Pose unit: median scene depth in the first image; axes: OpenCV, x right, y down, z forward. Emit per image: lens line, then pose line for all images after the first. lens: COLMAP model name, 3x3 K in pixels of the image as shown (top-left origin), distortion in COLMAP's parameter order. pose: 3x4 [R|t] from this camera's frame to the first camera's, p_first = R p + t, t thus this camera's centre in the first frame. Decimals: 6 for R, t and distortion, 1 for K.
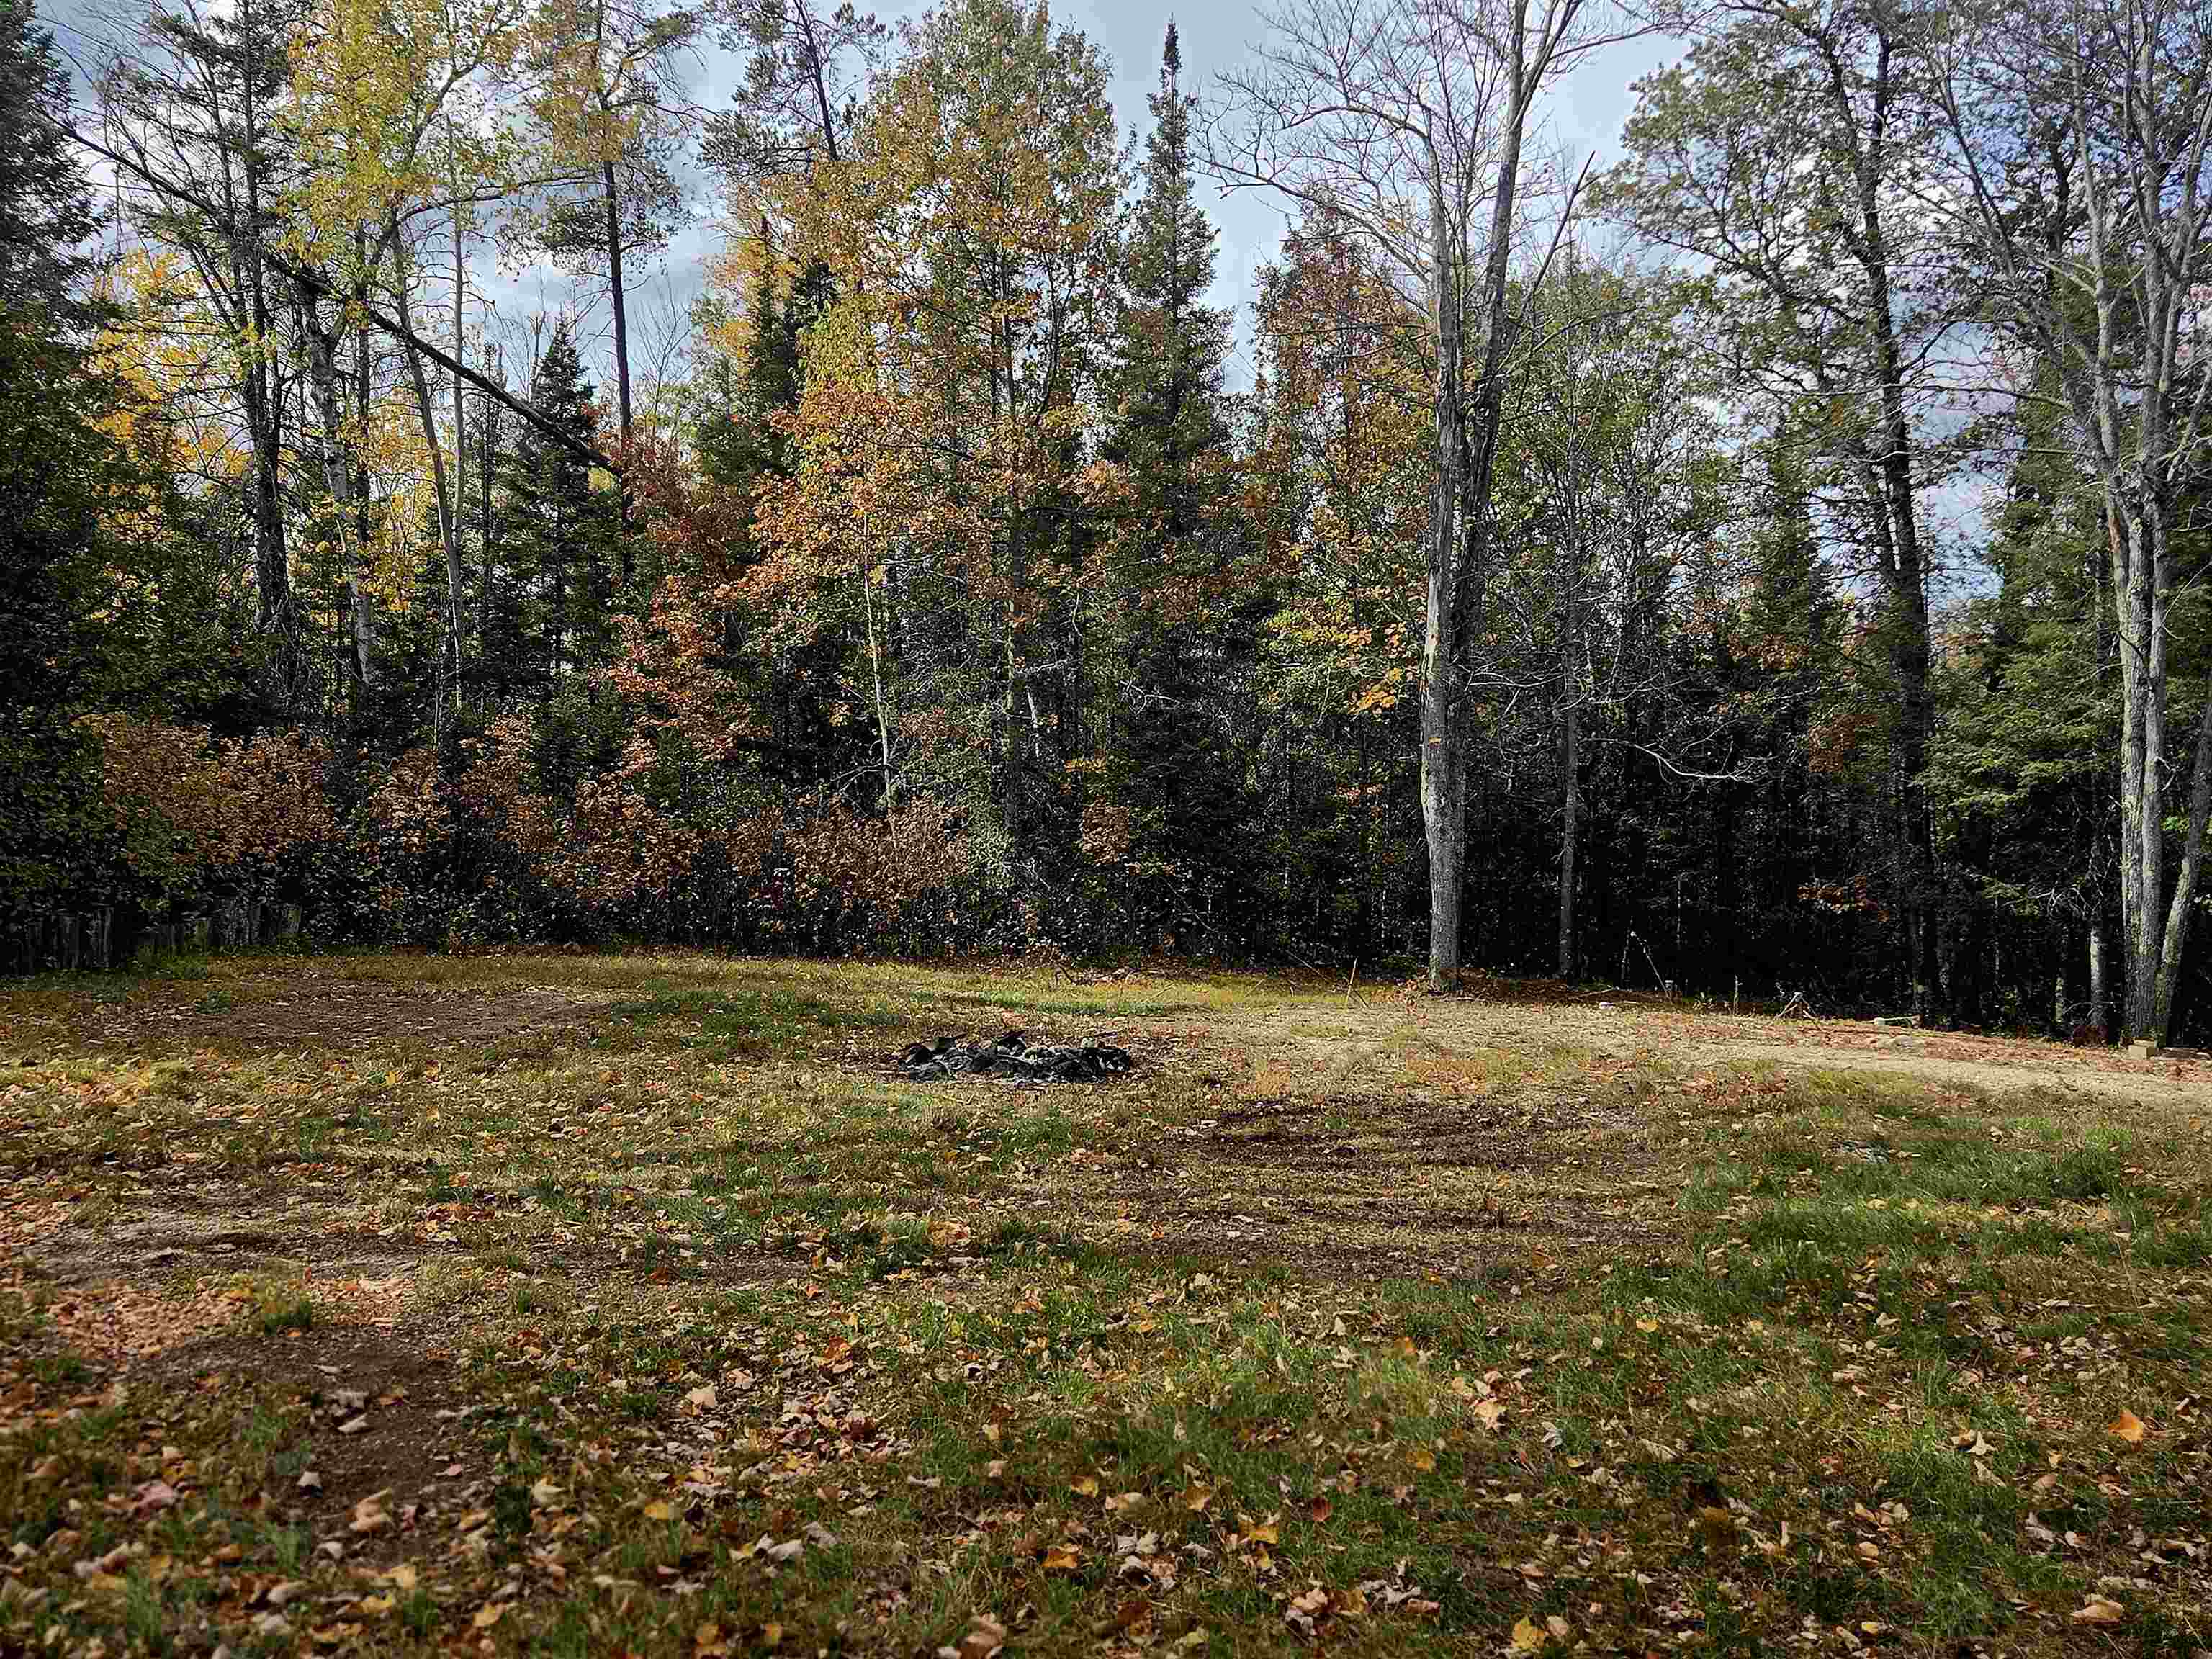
lens RADIAL K [[1969.8, 0, 1106.0], [0, 1969.8, 829.5], [0, 0, 1]] dist [0.075492, 0.000658]
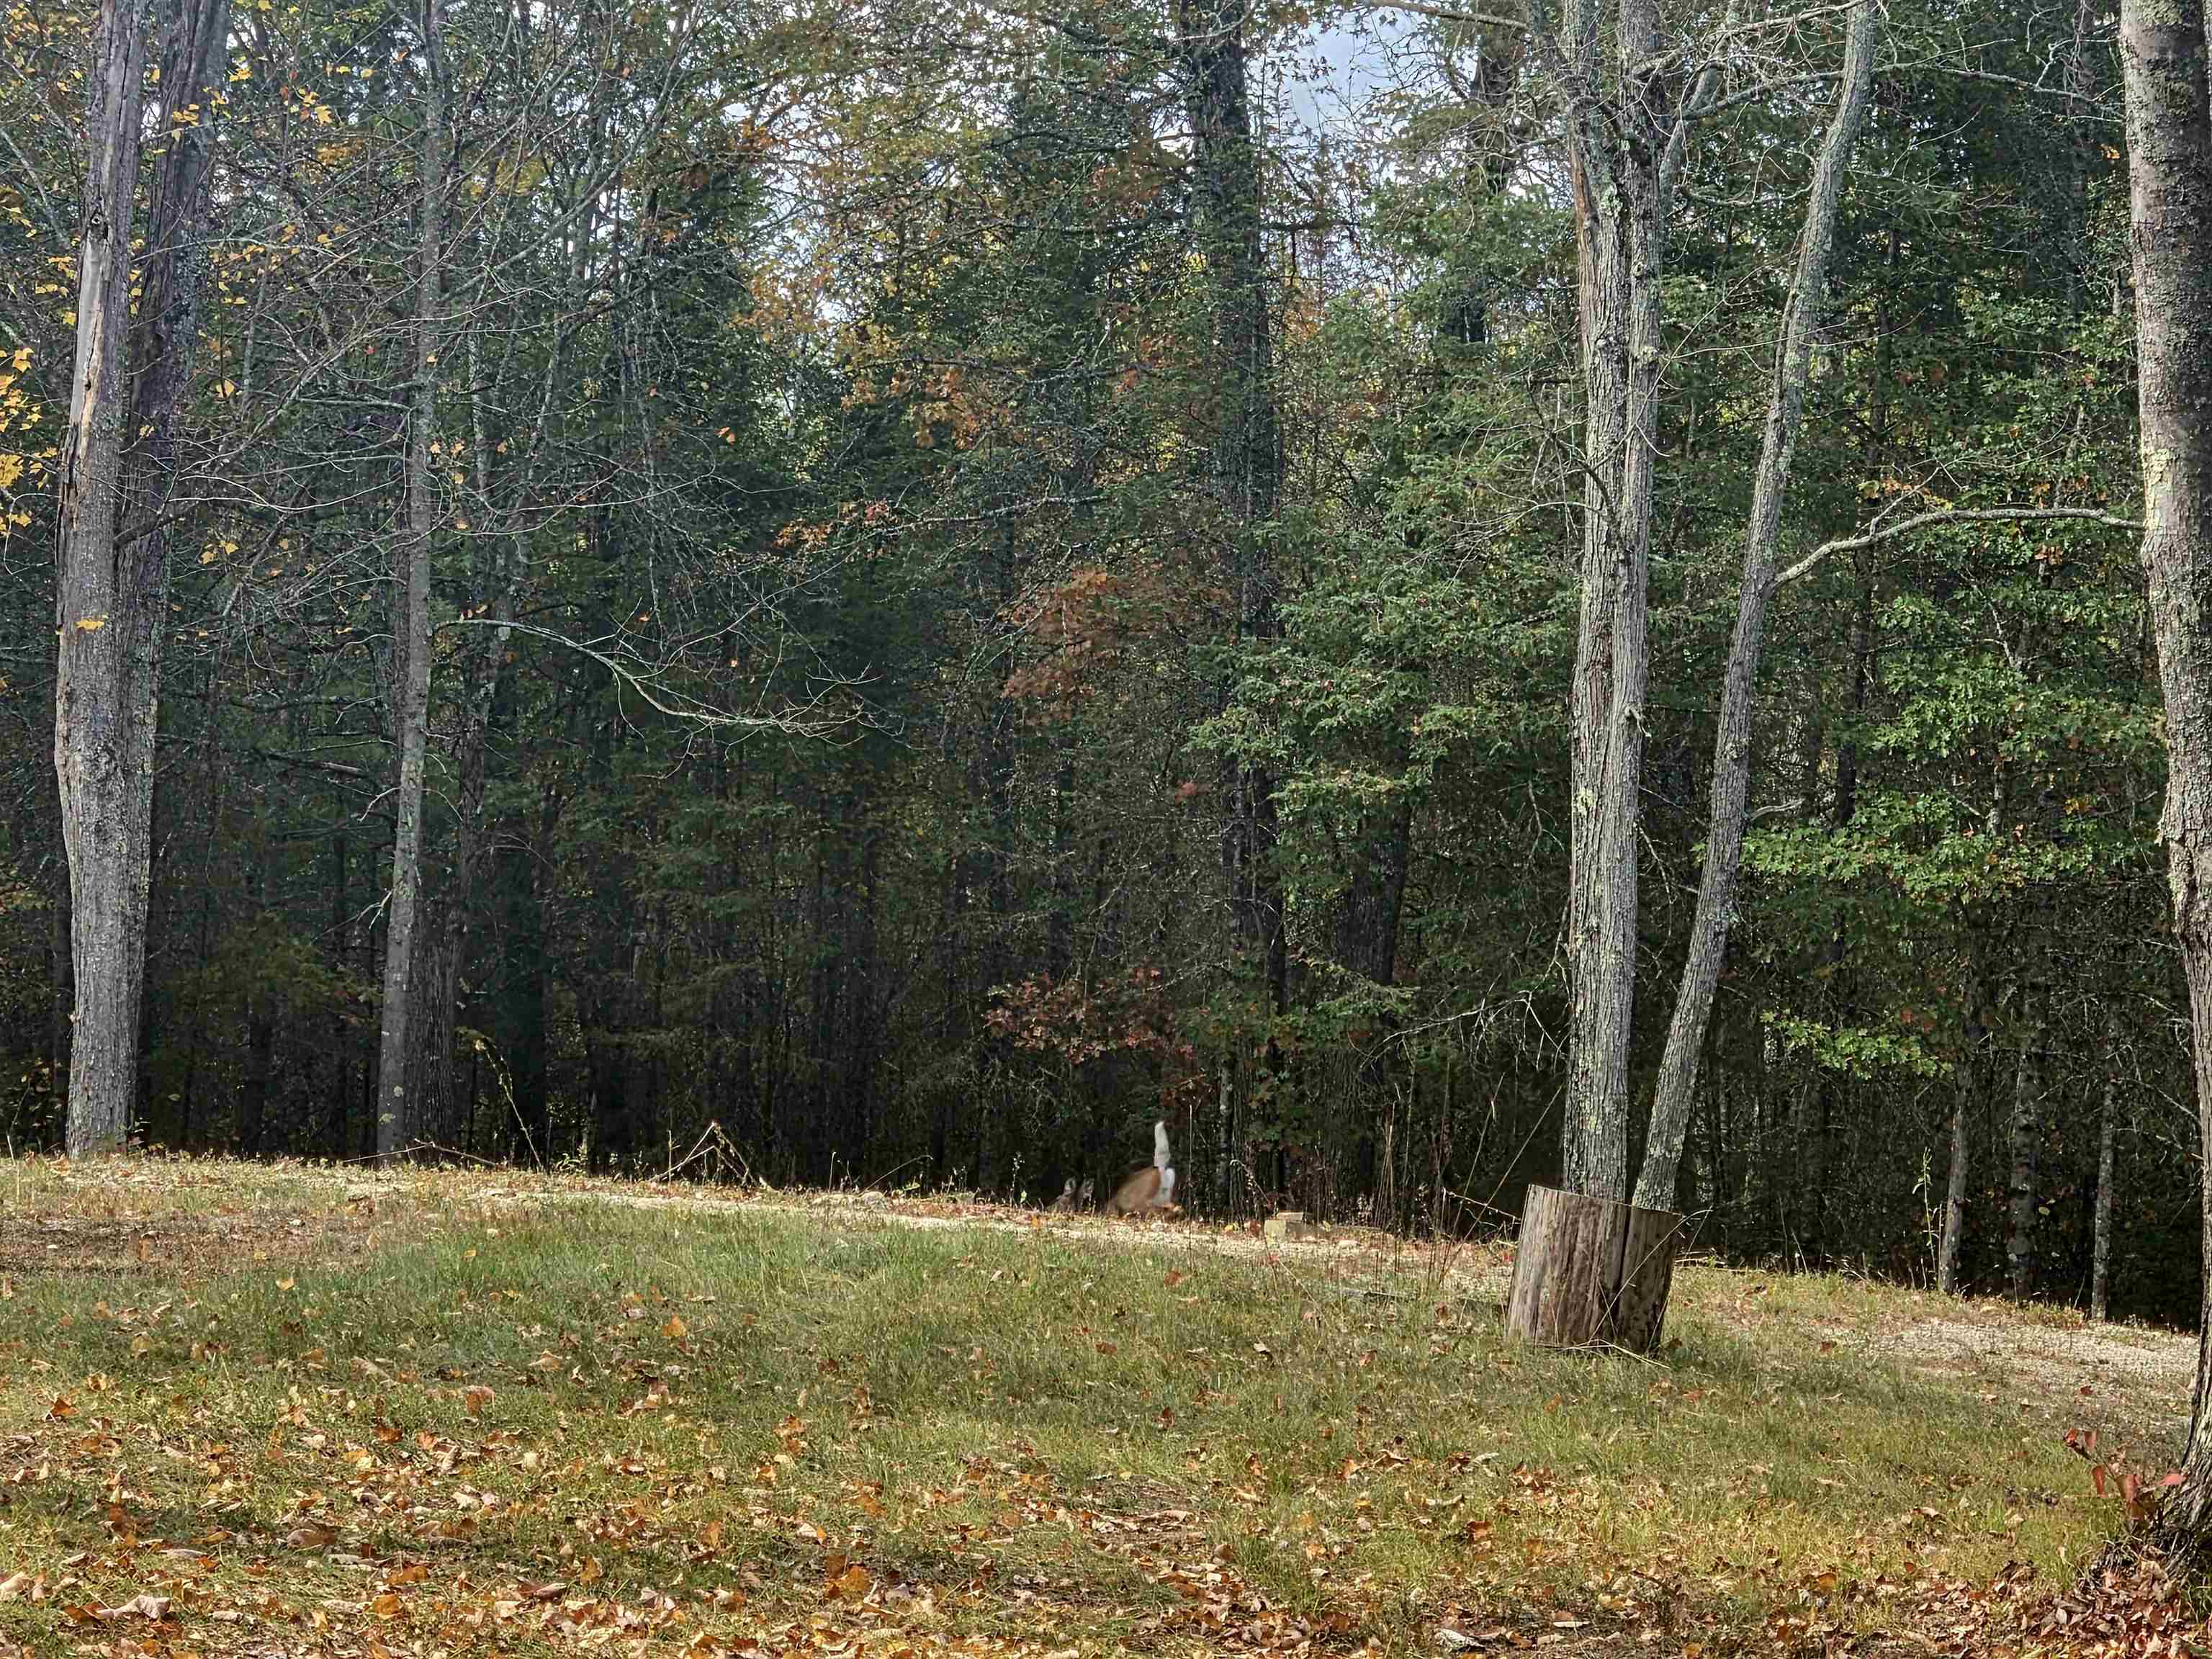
lens RADIAL K [[7110.7, 0, 1106.0], [0, 7110.7, 829.5], [0, 0, 1]] dist [-0.152662, -0.695201]
pose [[0.952251, 0.020578, 0.304623, -0.078872], [-0.019490, 0.999788, -0.006614, 0.005045], [-0.304694, 0.000361, 0.952450, -0.463093]]
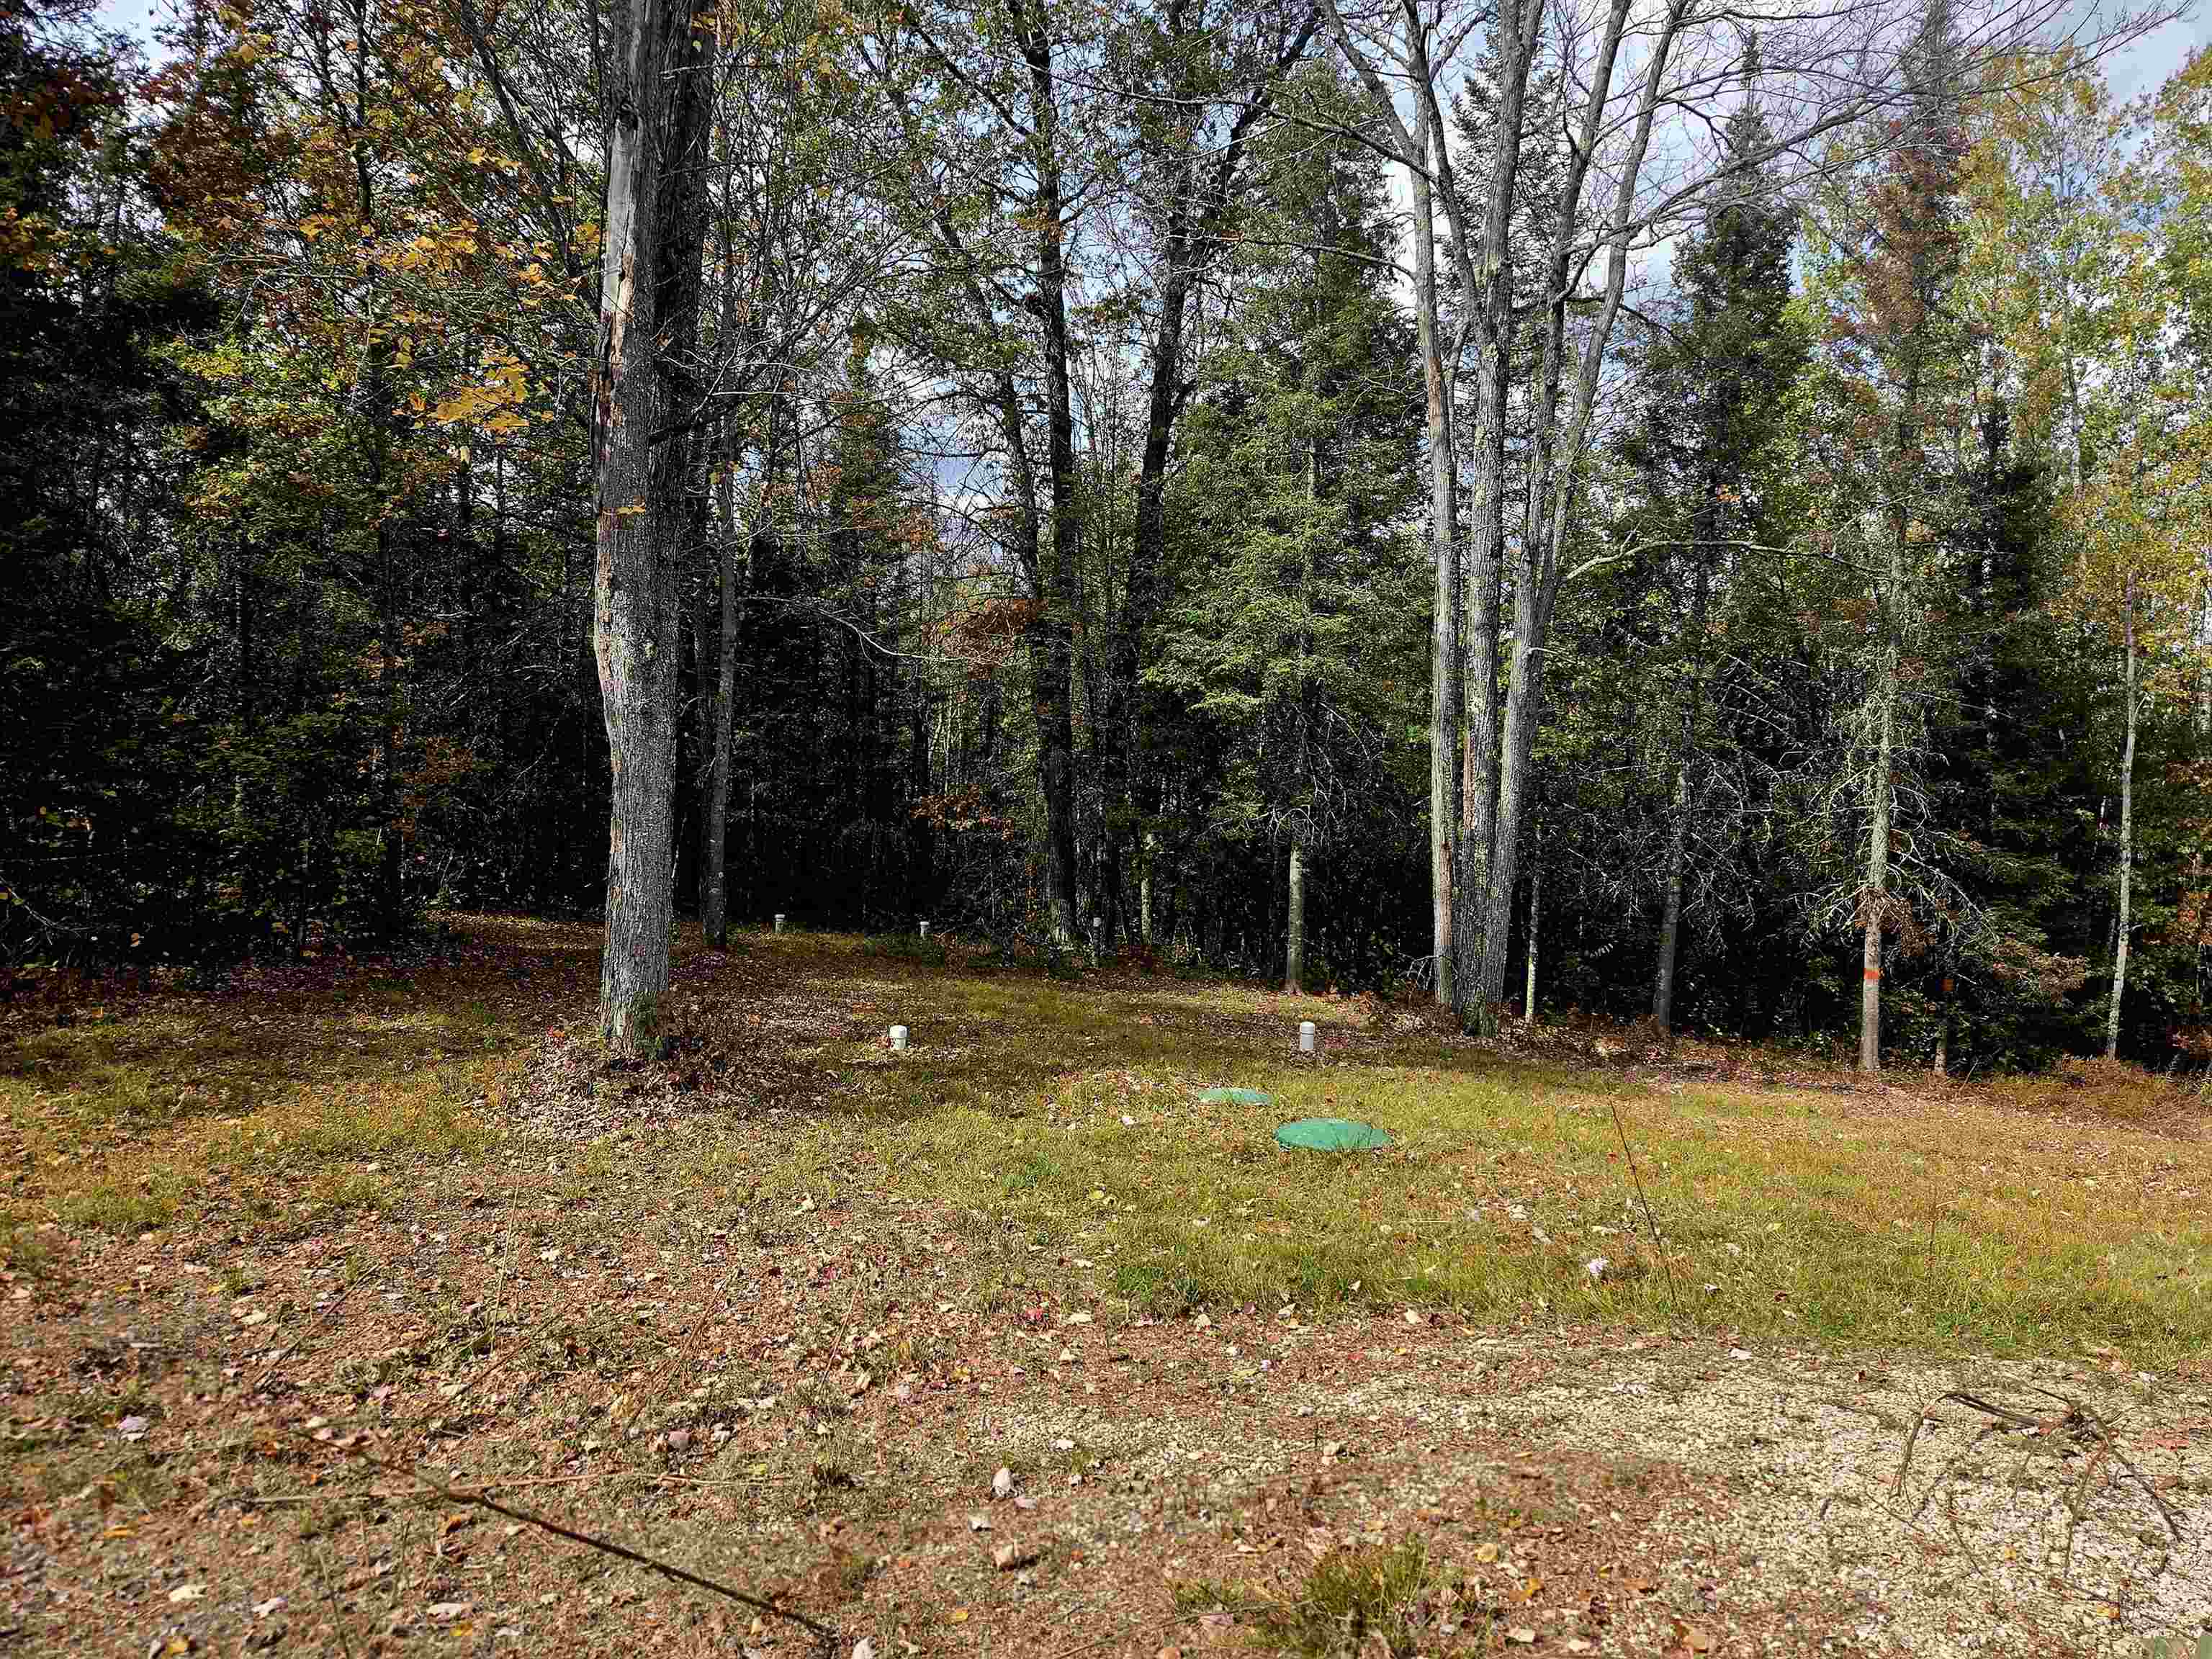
lens RADIAL K [[1493.6, 0, 1149.8], [0, 1493.6, 835.3], [0, 0, 1]] dist [0.031750, -0.000028]
pose [[0.803113, -0.016056, 0.595611, 0.047506], [-0.022297, 0.998127, 0.056971, 0.005120], [-0.595410, -0.059035, 0.801250, 0.544564]]
